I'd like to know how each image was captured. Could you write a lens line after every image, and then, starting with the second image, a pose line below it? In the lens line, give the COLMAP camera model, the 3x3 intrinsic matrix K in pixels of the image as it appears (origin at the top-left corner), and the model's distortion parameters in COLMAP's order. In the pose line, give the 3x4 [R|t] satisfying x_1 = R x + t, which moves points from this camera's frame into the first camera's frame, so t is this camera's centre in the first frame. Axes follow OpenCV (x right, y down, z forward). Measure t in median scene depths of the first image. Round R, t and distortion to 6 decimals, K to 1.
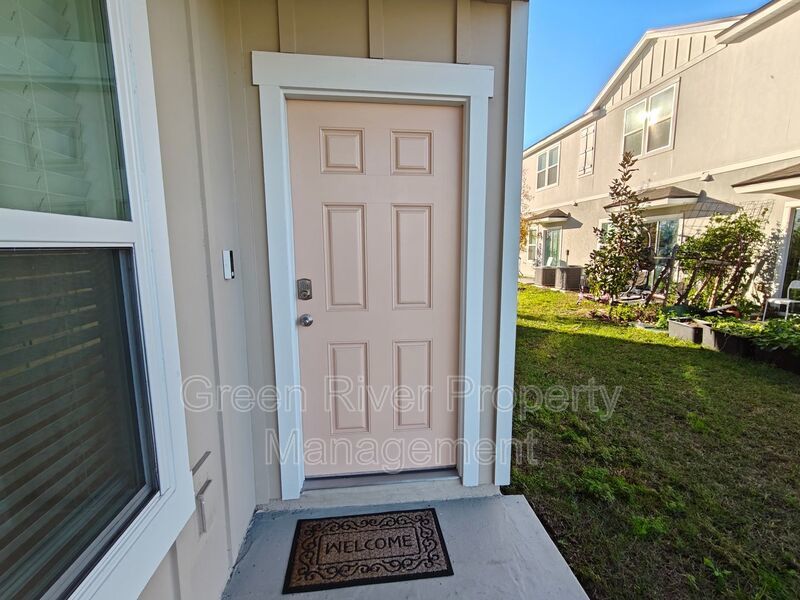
lens RADIAL K [[385.8, 0, 410.8], [0, 385.8, 306.5], [0, 0, 1]] dist [0.003194, 0.001757]
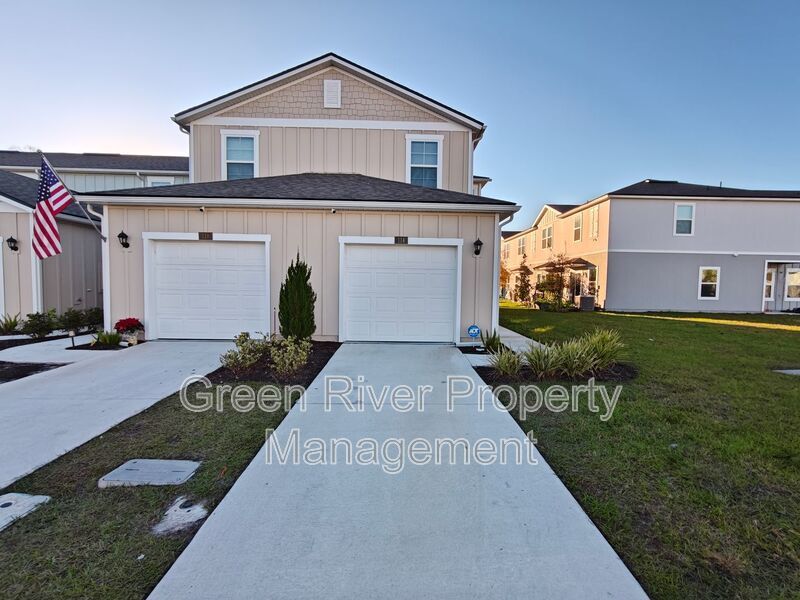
lens RADIAL K [[385.8, 0, 410.8], [0, 385.8, 306.5], [0, 0, 1]] dist [0.003194, 0.001757]
pose [[0.971907, 0.065894, -0.225951, 0.116926], [-0.081996, 0.994663, -0.062621, 0.090408], [0.220619, 0.079389, 0.972124, -0.644796]]
